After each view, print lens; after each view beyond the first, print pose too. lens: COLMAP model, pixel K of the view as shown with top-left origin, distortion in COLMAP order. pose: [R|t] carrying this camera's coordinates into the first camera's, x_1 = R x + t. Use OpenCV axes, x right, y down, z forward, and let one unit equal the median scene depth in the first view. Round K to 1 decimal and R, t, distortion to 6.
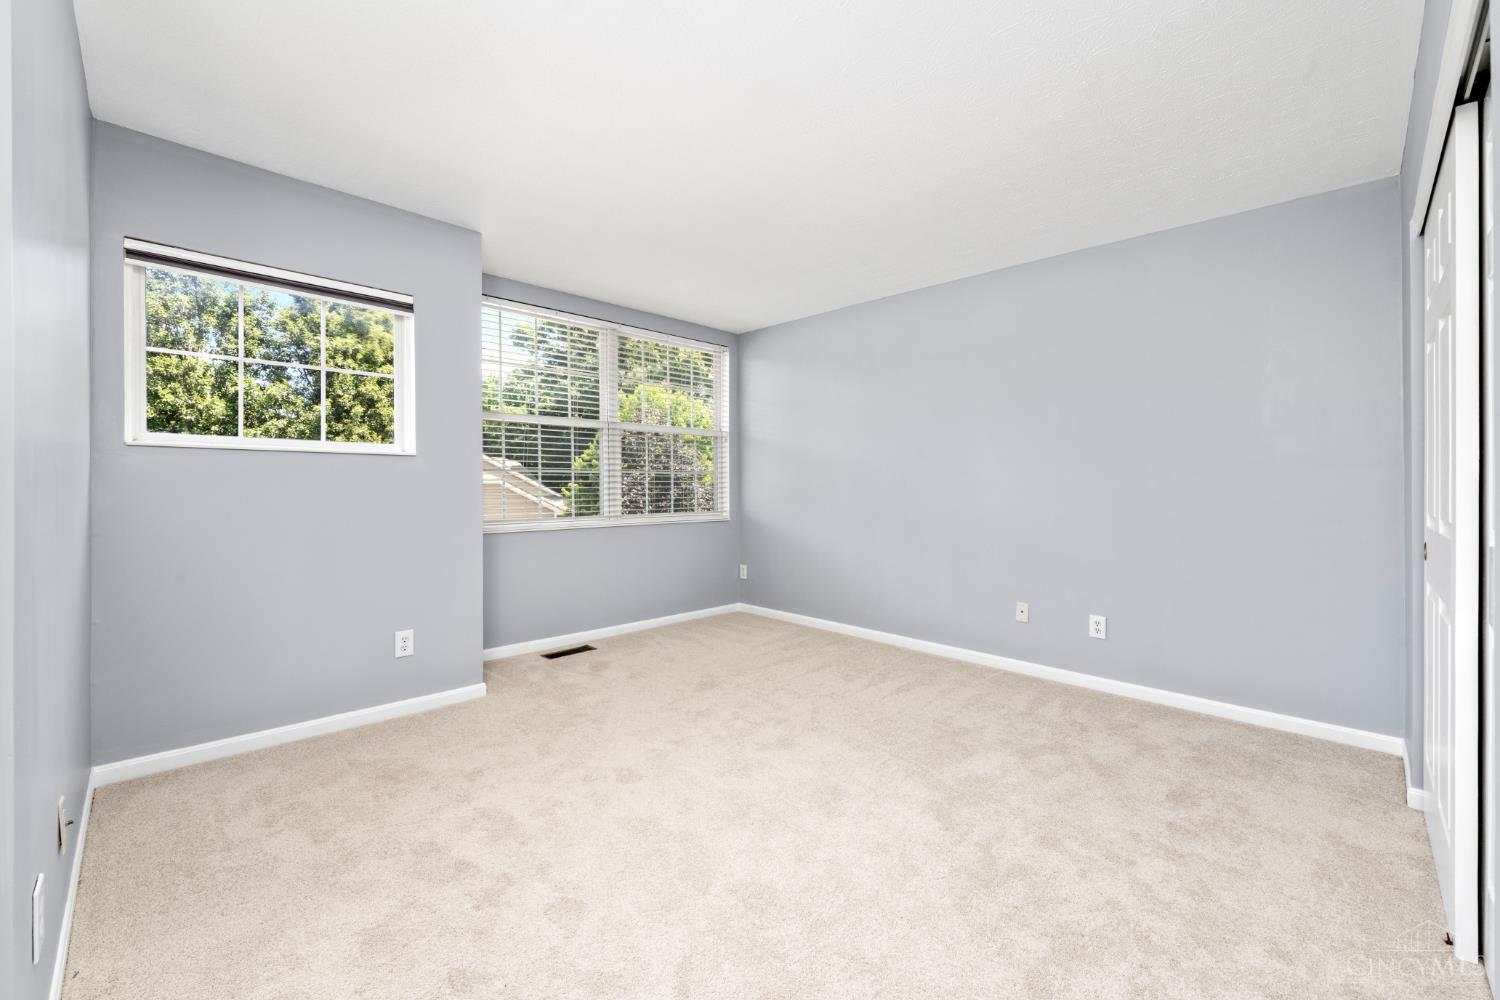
lens RADIAL K [[608.5, 0, 751.2], [0, 608.5, 485.5], [0, 0, 1]] dist [-0.001226, -0.000076]
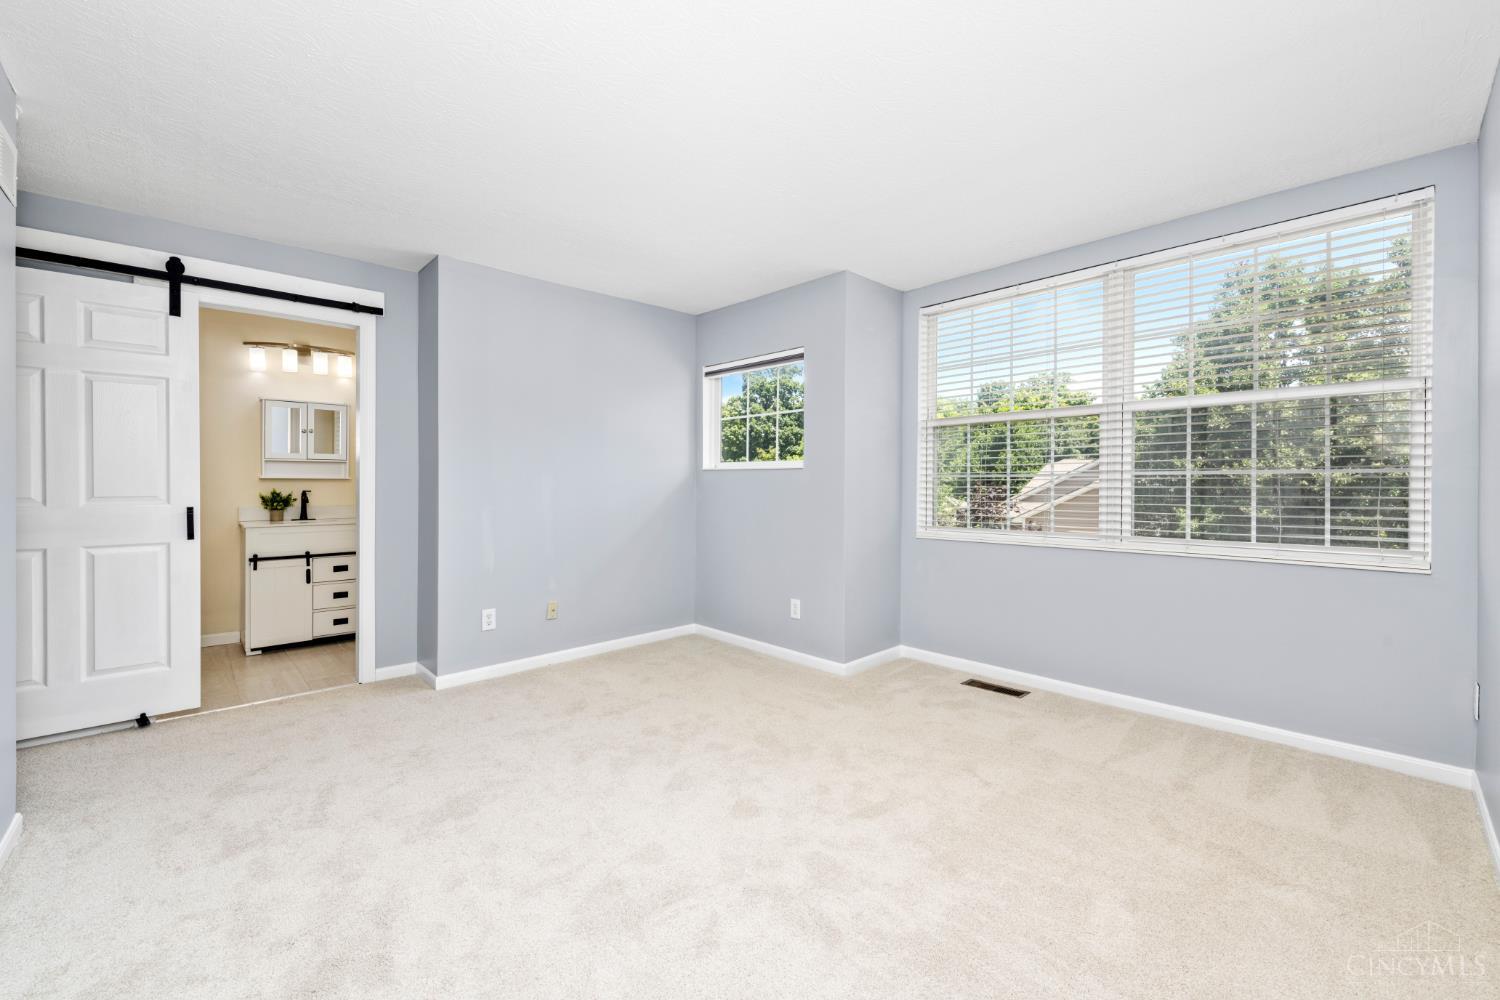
lens RADIAL K [[608.5, 0, 751.2], [0, 608.5, 485.5], [0, 0, 1]] dist [-0.001226, -0.000076]
pose [[-0.030758, 0.010403, -0.999473, 0.765225], [0.002207, 0.999944, 0.010340, -0.026536], [0.999524, -0.001888, -0.030779, 0.931968]]
